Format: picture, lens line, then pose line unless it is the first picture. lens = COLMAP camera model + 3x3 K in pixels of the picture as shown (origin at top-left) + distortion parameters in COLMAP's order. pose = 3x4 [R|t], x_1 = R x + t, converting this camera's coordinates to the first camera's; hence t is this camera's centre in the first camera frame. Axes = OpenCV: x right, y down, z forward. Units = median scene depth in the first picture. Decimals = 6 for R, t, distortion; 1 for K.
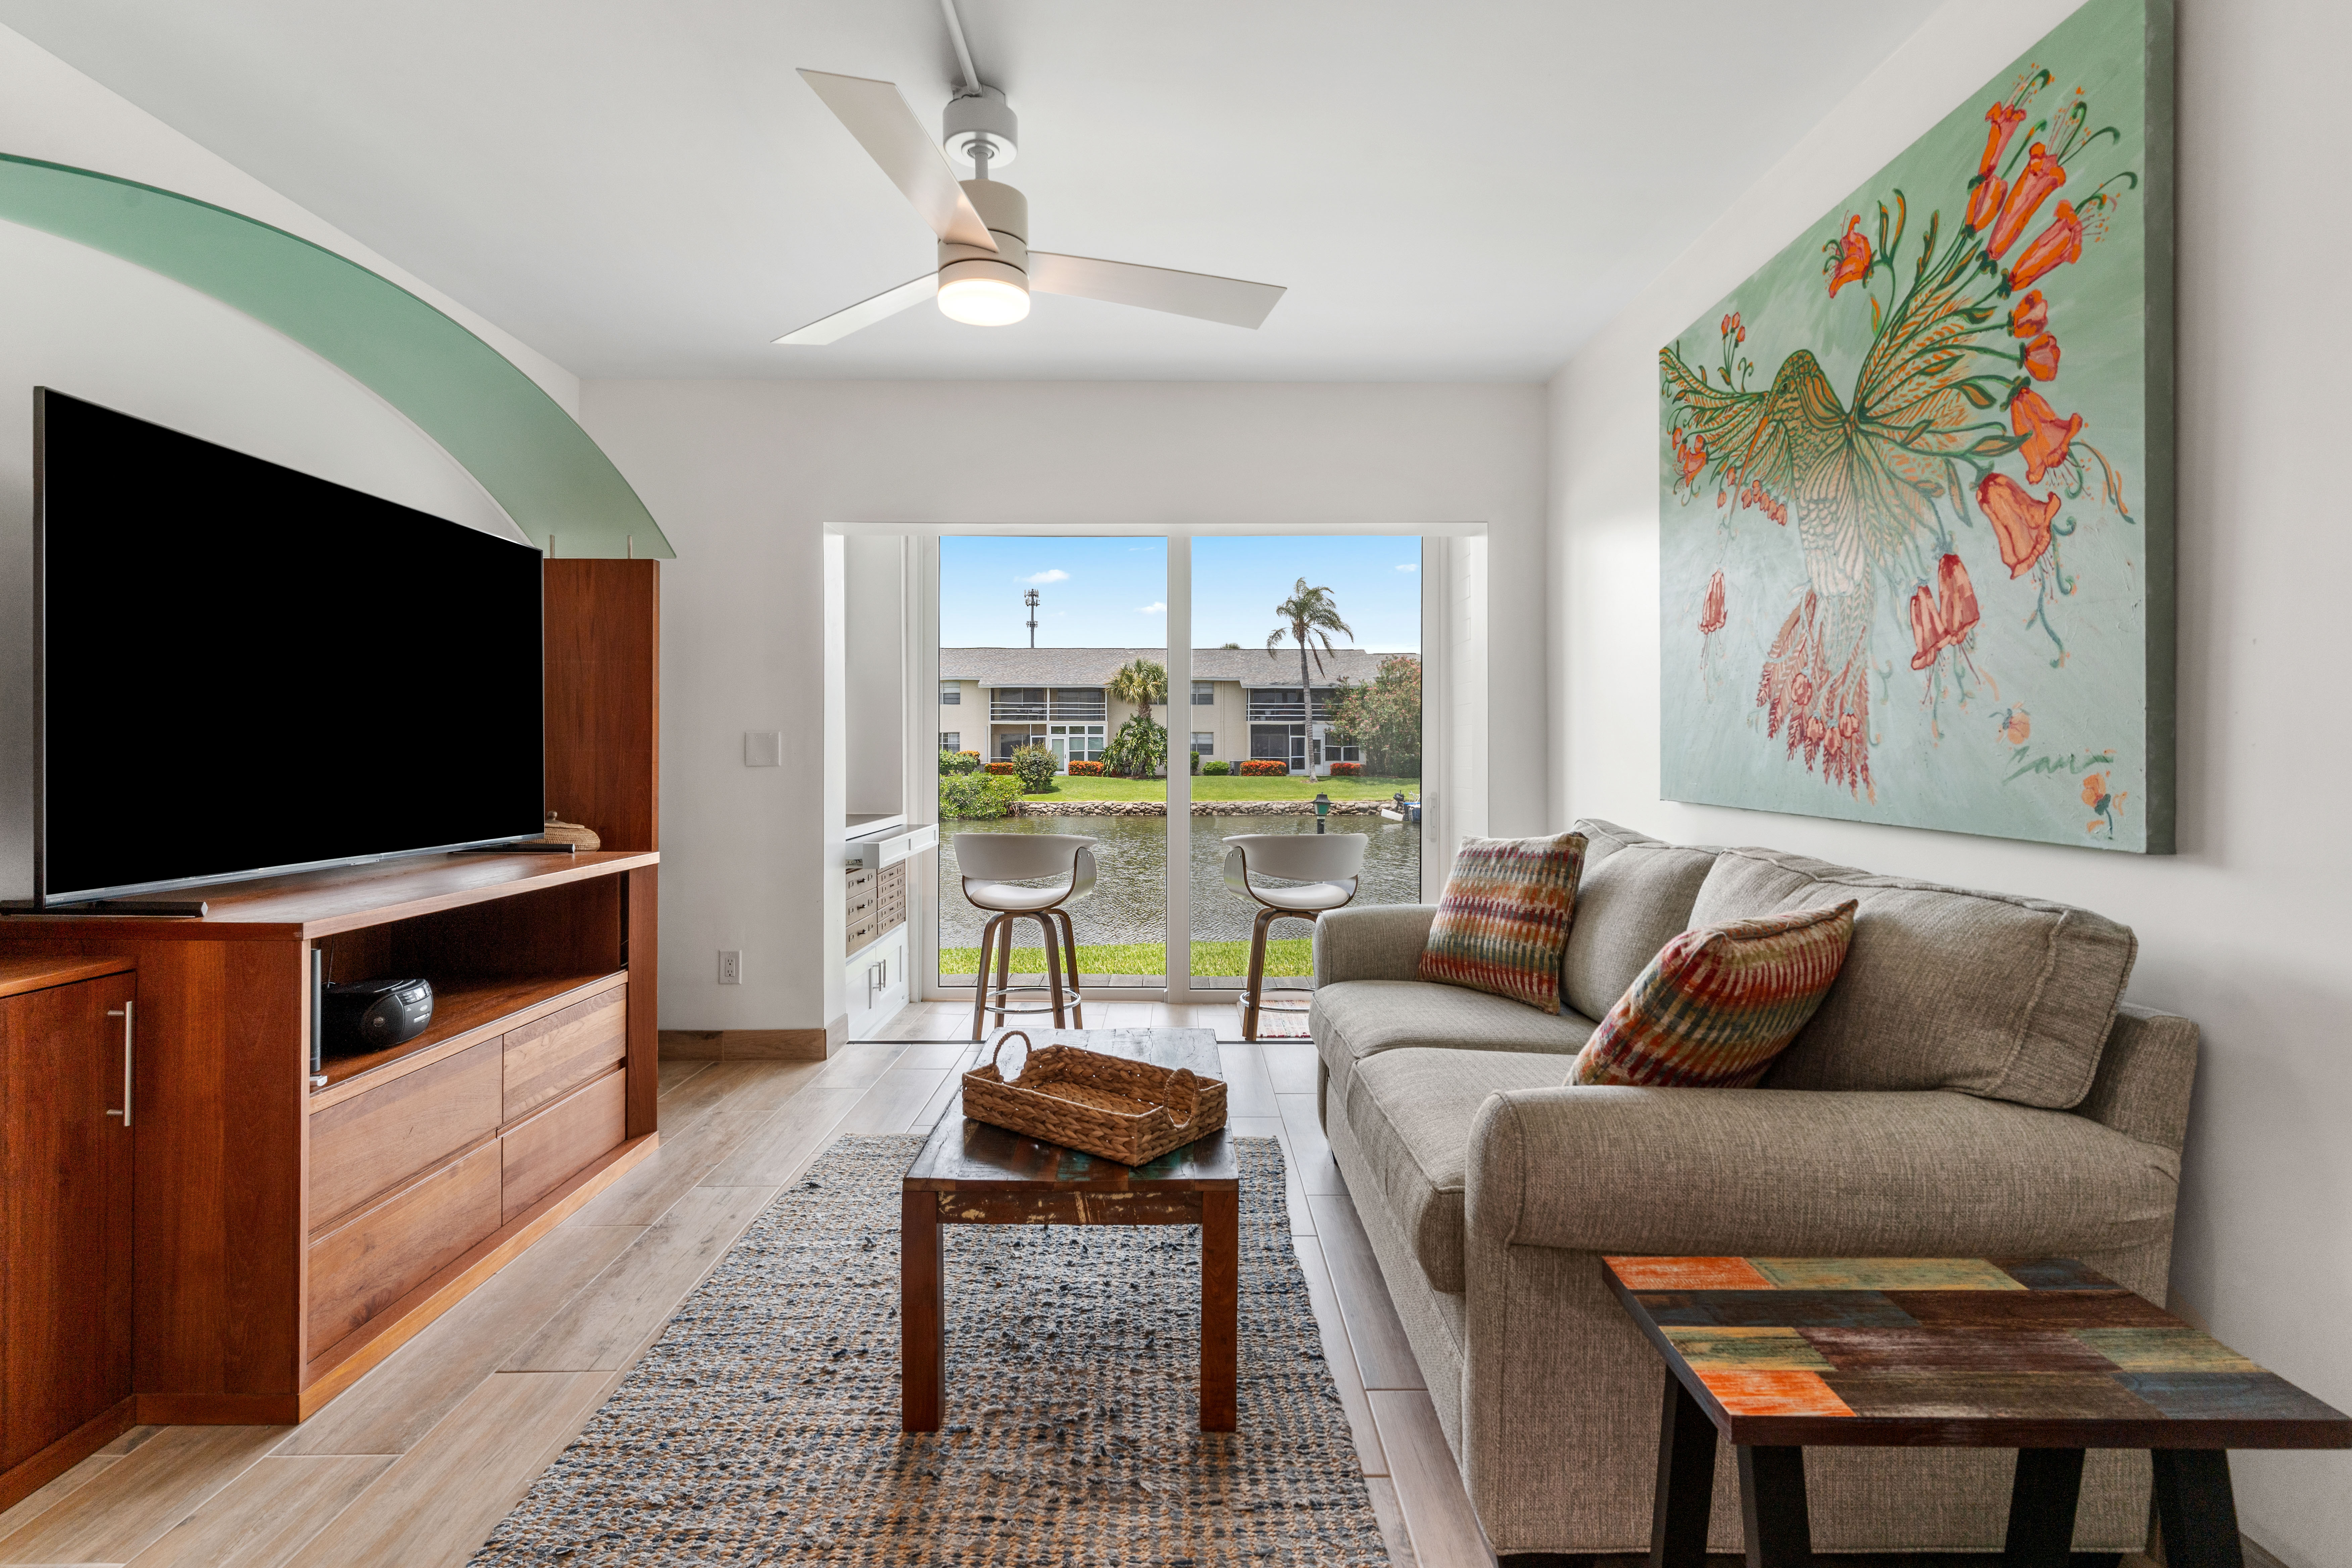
lens RADIAL K [[1126.1, 0, 1153.0], [0, 1126.1, 755.7], [0, 0, 1]] dist [0.004088, 0.000406]
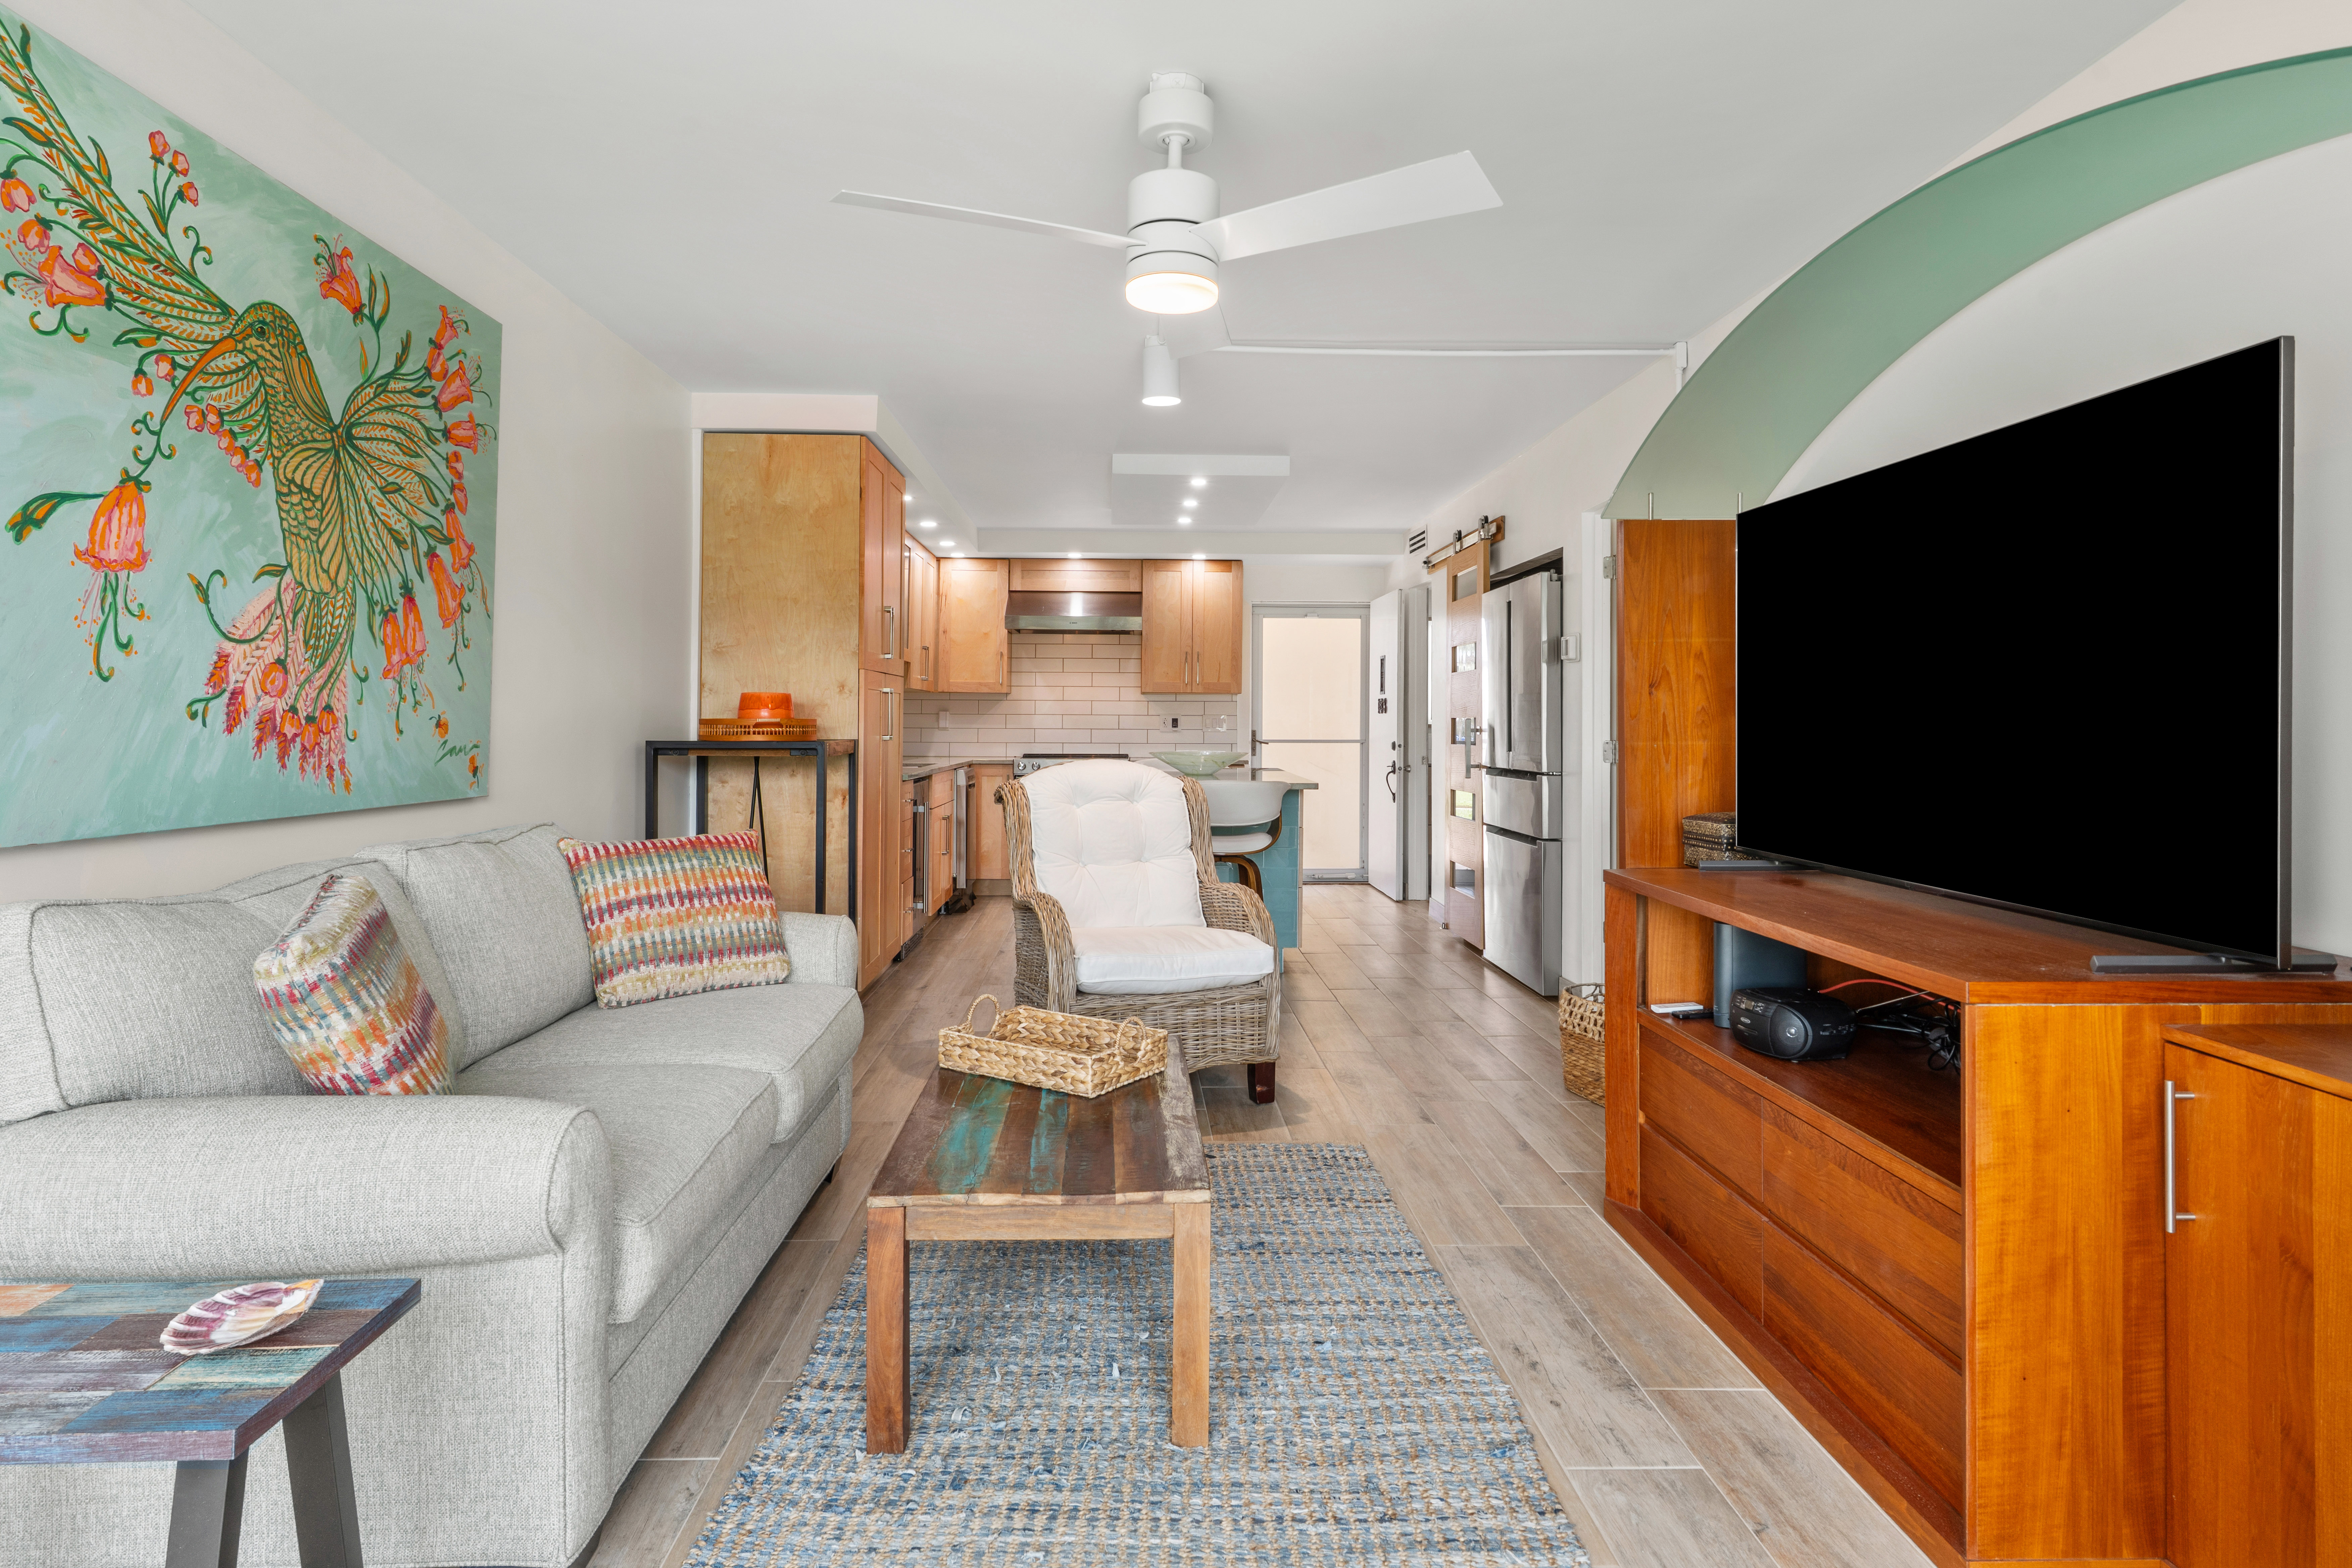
lens RADIAL K [[1257.7, 0, 1200.8], [0, 1257.7, 705.9], [0, 0, 1]] dist [0.003303, -0.002690]
pose [[-0.997308, -0.005861, -0.073087, -0.091267], [-0.005243, 0.999949, -0.008641, -0.031459], [0.073134, -0.008235, -0.997288, 1.967721]]
